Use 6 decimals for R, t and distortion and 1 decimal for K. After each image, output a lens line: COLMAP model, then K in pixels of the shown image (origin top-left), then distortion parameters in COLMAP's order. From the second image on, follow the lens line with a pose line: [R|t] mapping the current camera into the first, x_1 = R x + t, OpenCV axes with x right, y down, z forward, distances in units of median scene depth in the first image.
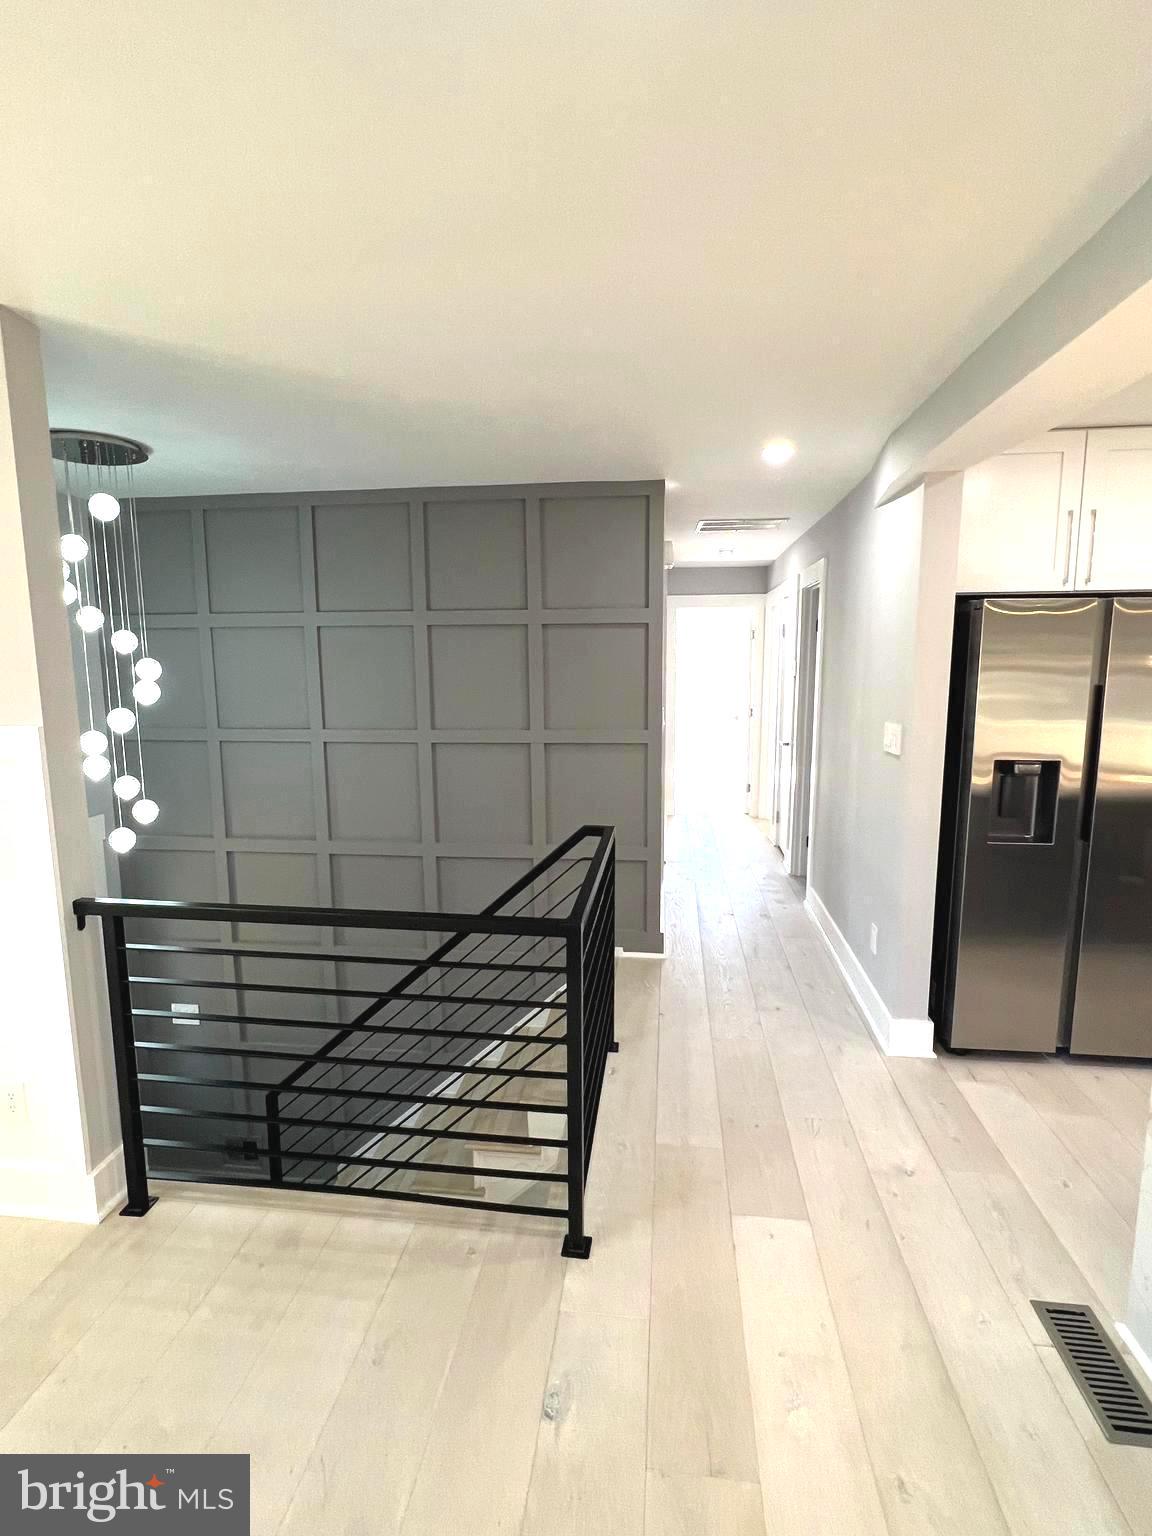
lens RADIAL K [[738.1, 0, 579.1], [0, 738.1, 770.8], [0, 0, 1]] dist [-0.005220, 0.003953]
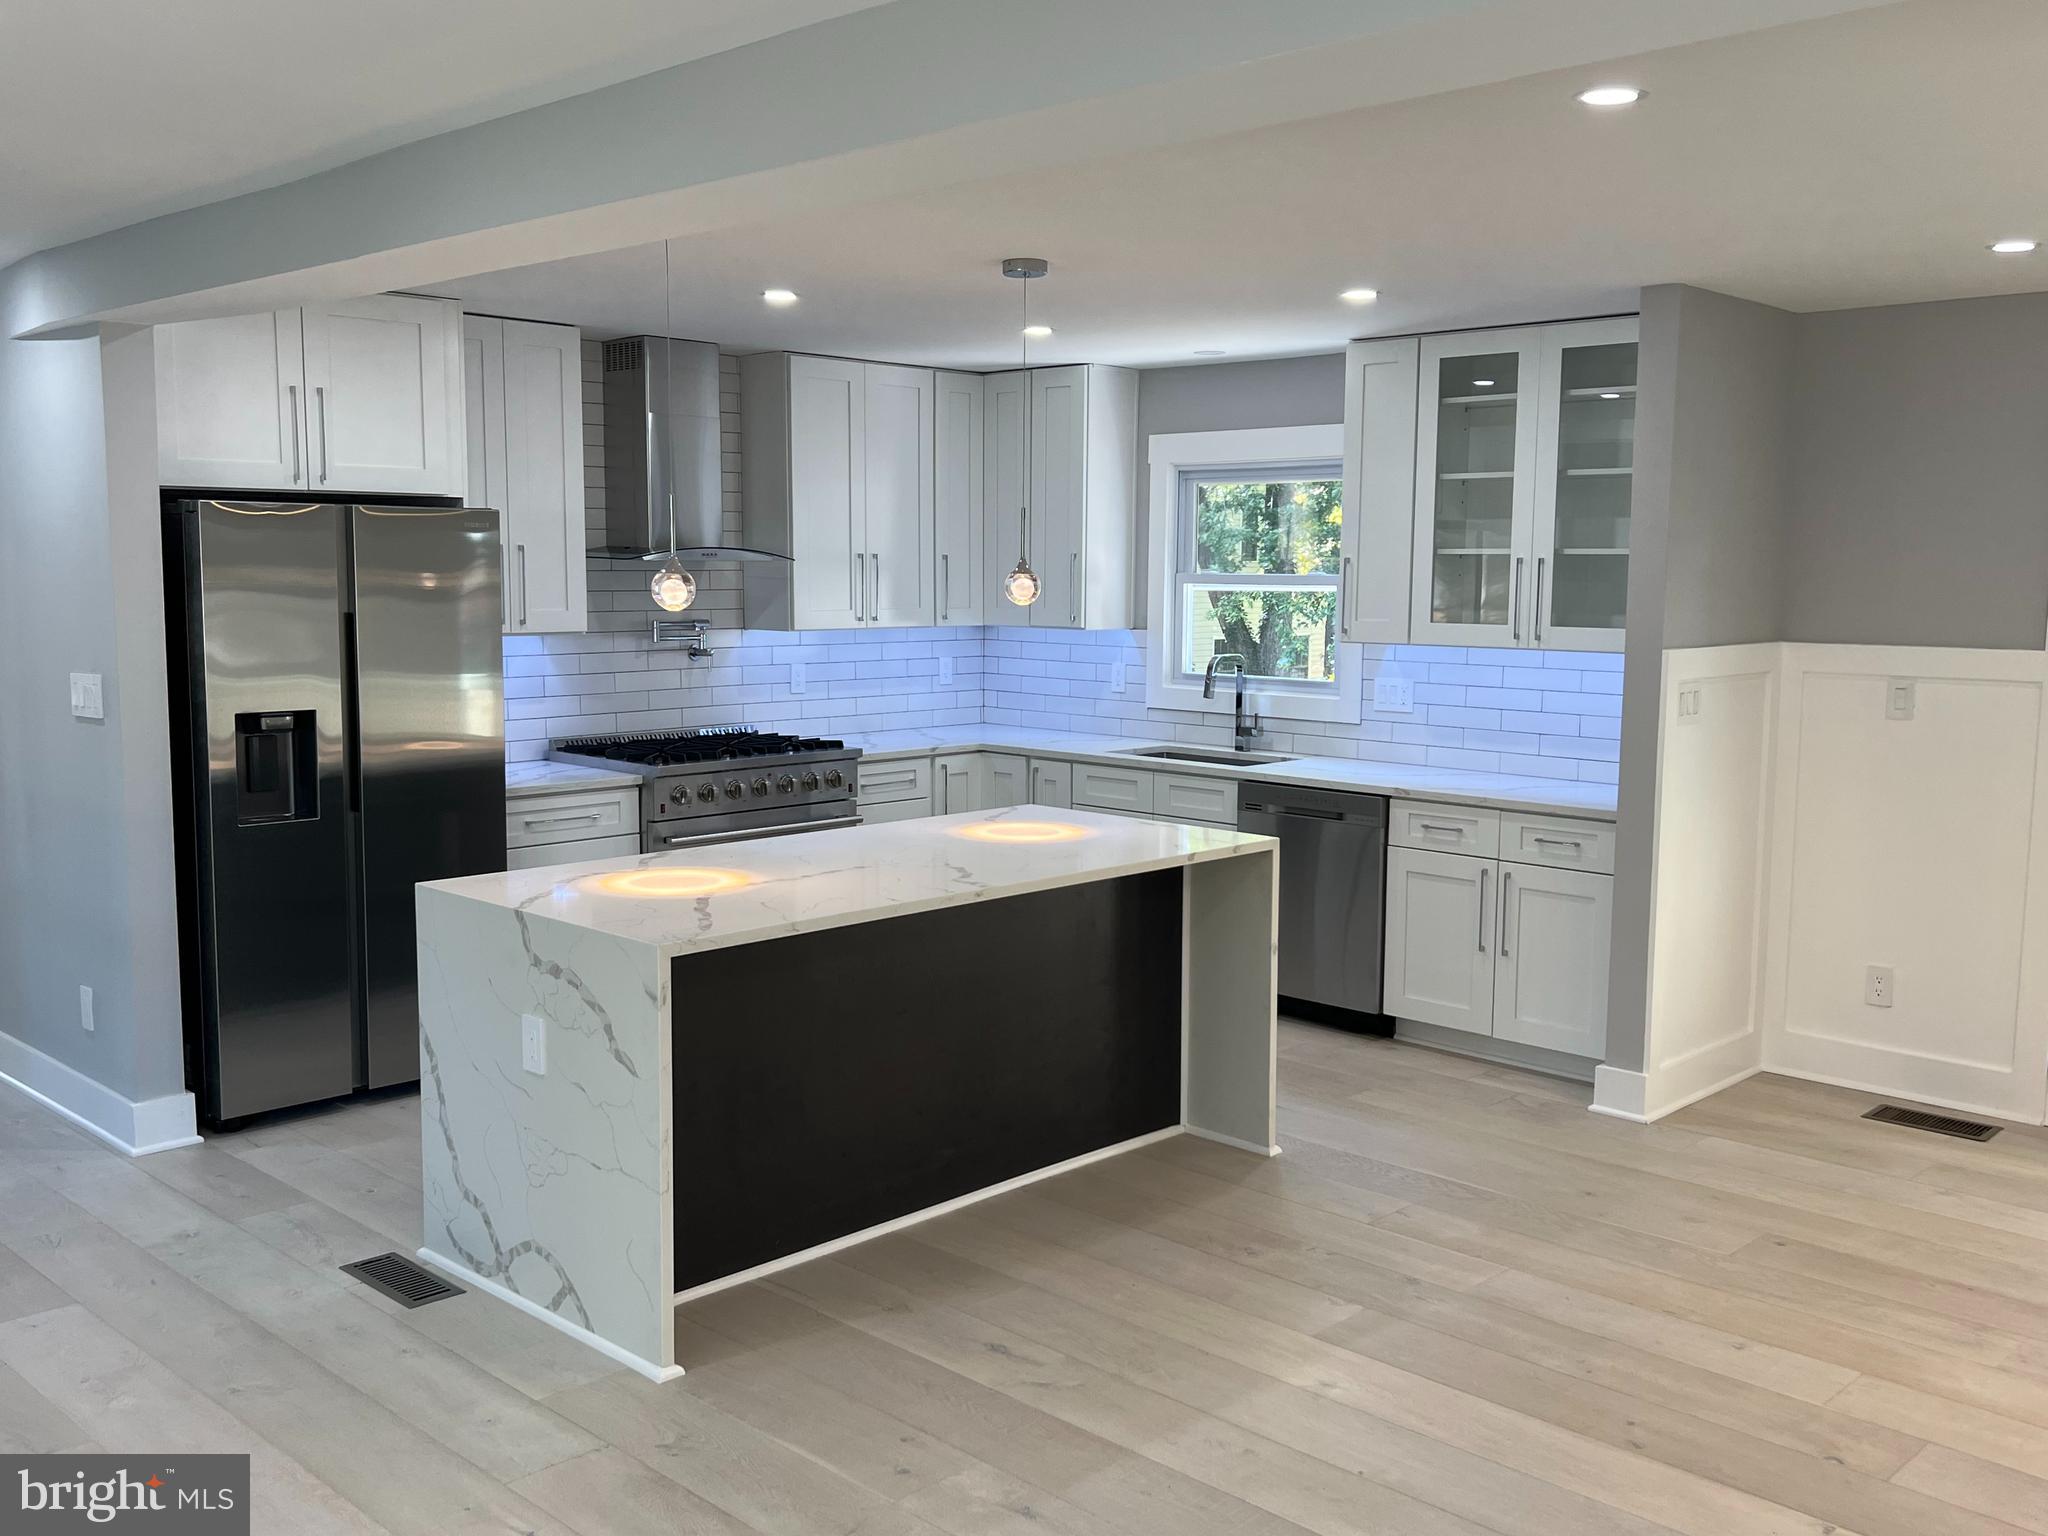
lens RADIAL K [[1921.7, 0, 1012.6], [0, 1921.7, 747.9], [0, 0, 1]] dist [0.032882, 0.000000]
pose [[0.611420, -0.066124, 0.788539, -0.478512], [0.109134, 0.994026, -0.001266, 0.103687], [-0.783745, 0.086830, 0.614983, -0.781092]]
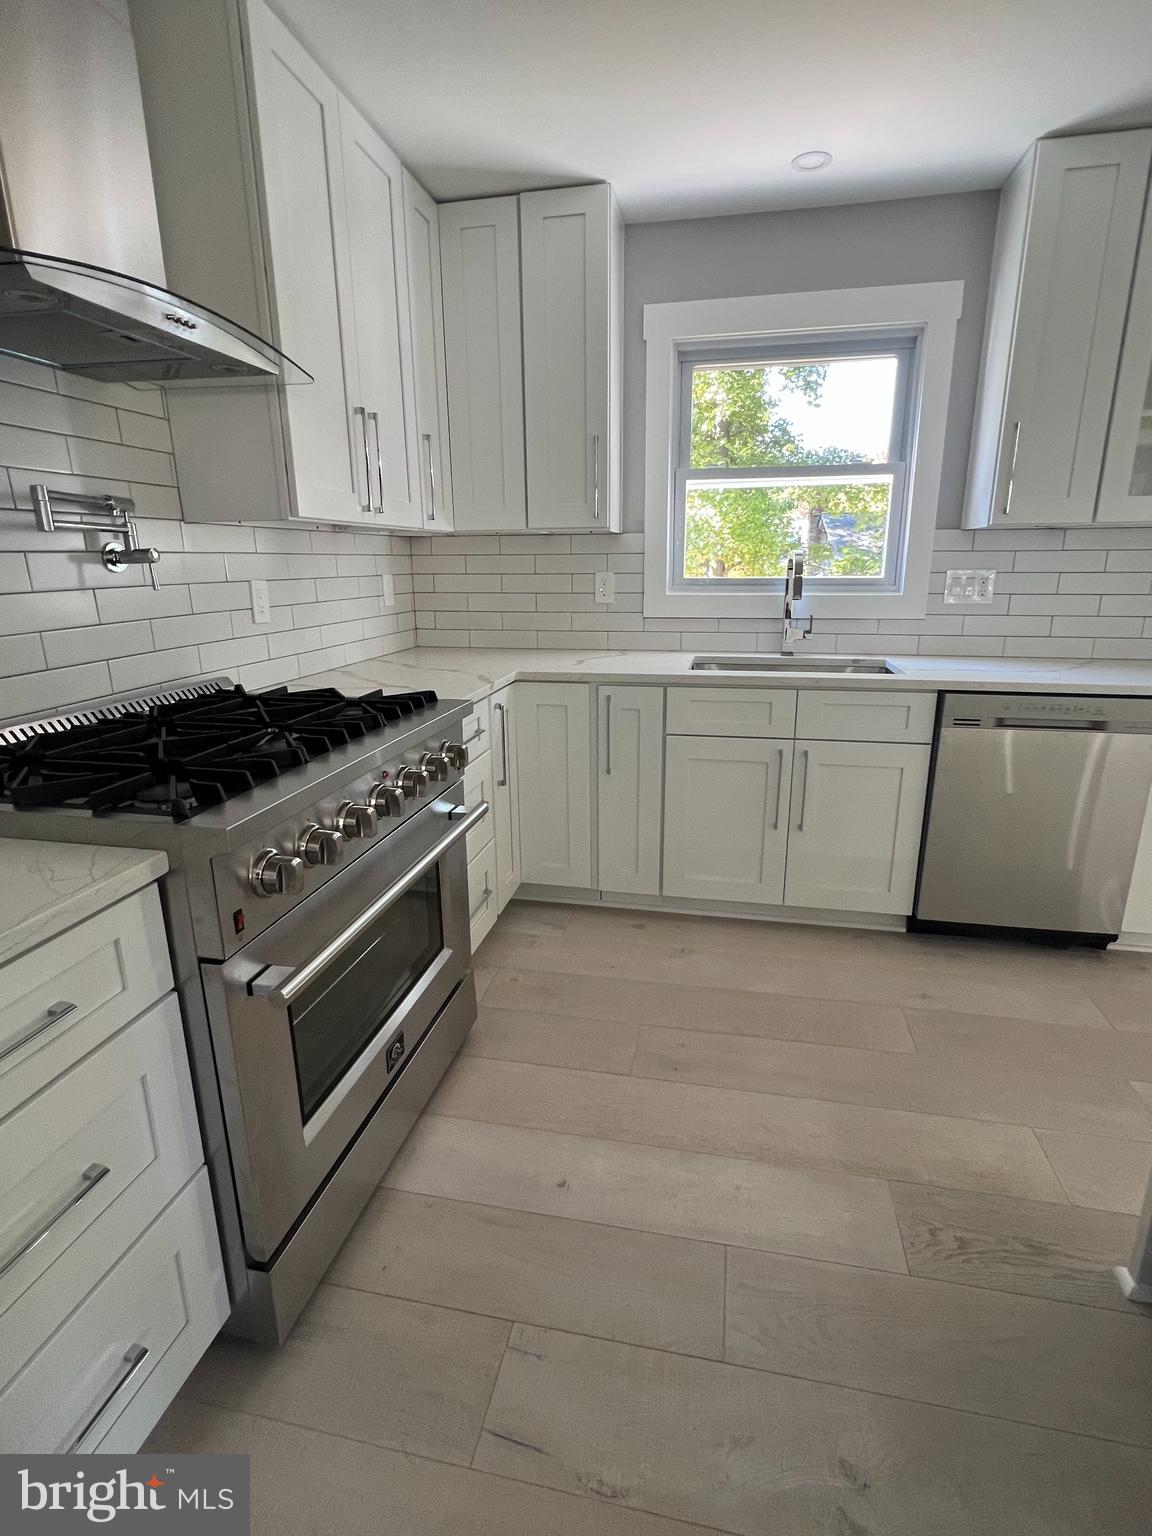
lens RADIAL K [[738.1, 0, 563.3], [0, 738.1, 761.9], [0, 0, 1]] dist [-0.005220, 0.003953]
pose [[0.079174, -0.253412, 0.964113, 0.777631], [0.160533, 0.957767, 0.238560, -0.006660], [-0.983850, 0.135885, 0.116511, 0.779614]]
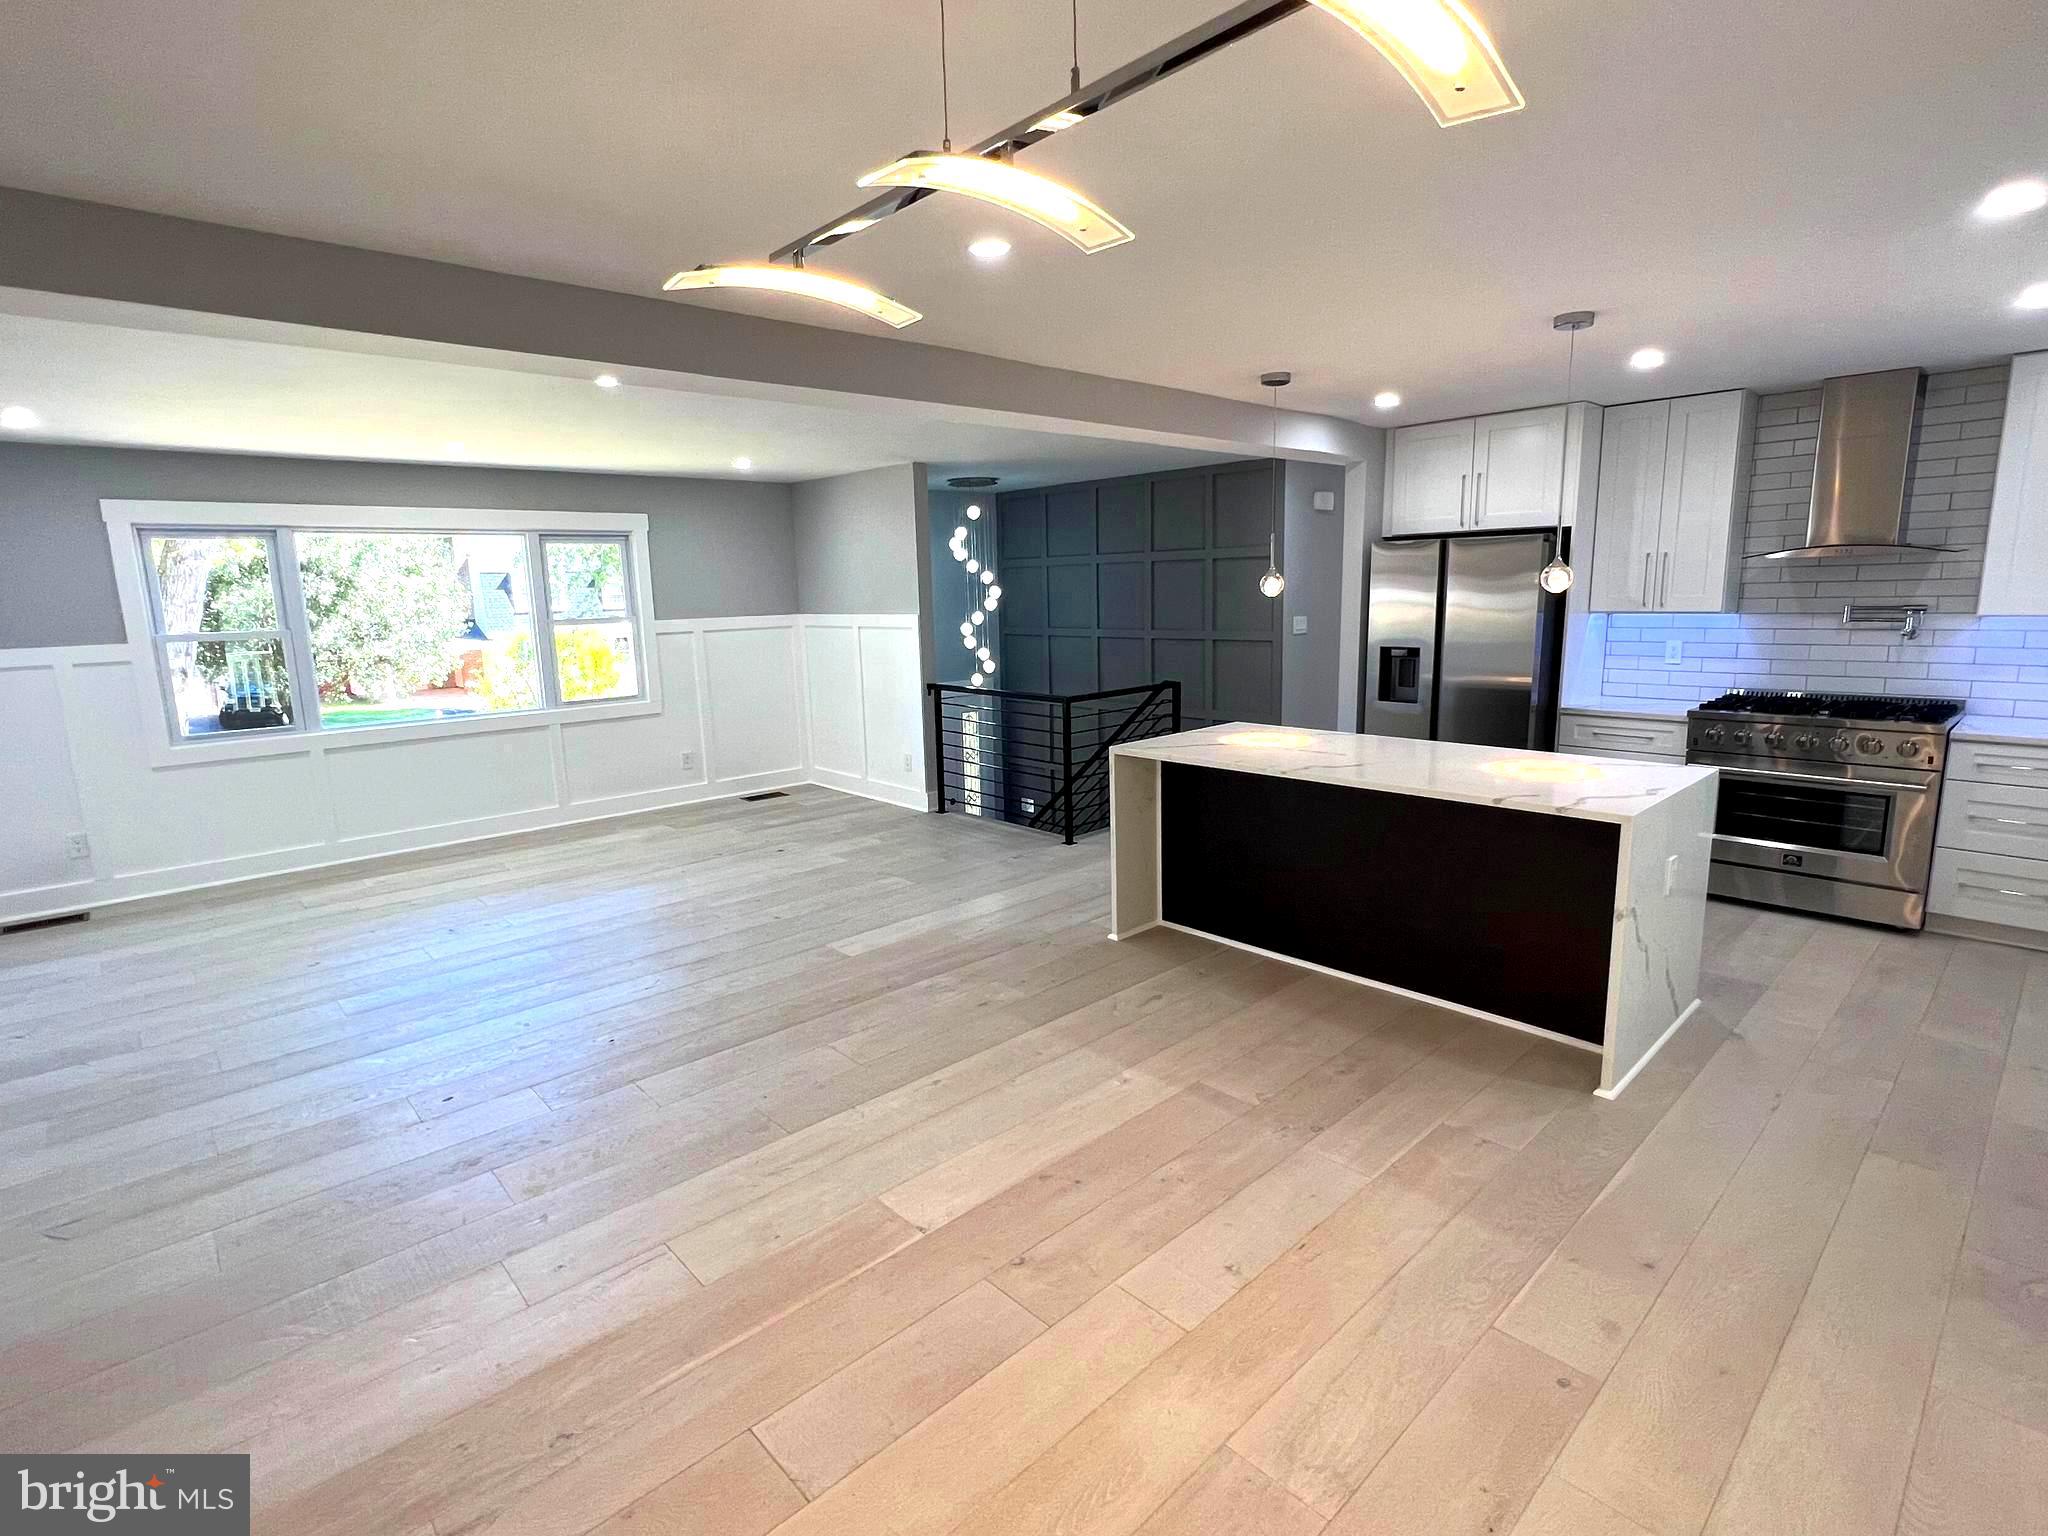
lens RADIAL K [[984.1, 0, 1017.5], [0, 984.1, 773.0], [0, 0, 1]] dist [-0.005220, 0.003953]
pose [[0.759642, 0.110077, -0.640958, 1.278717], [-0.076697, 0.993857, 0.079784, 0.136391], [0.645803, -0.011448, 0.763418, -1.021360]]
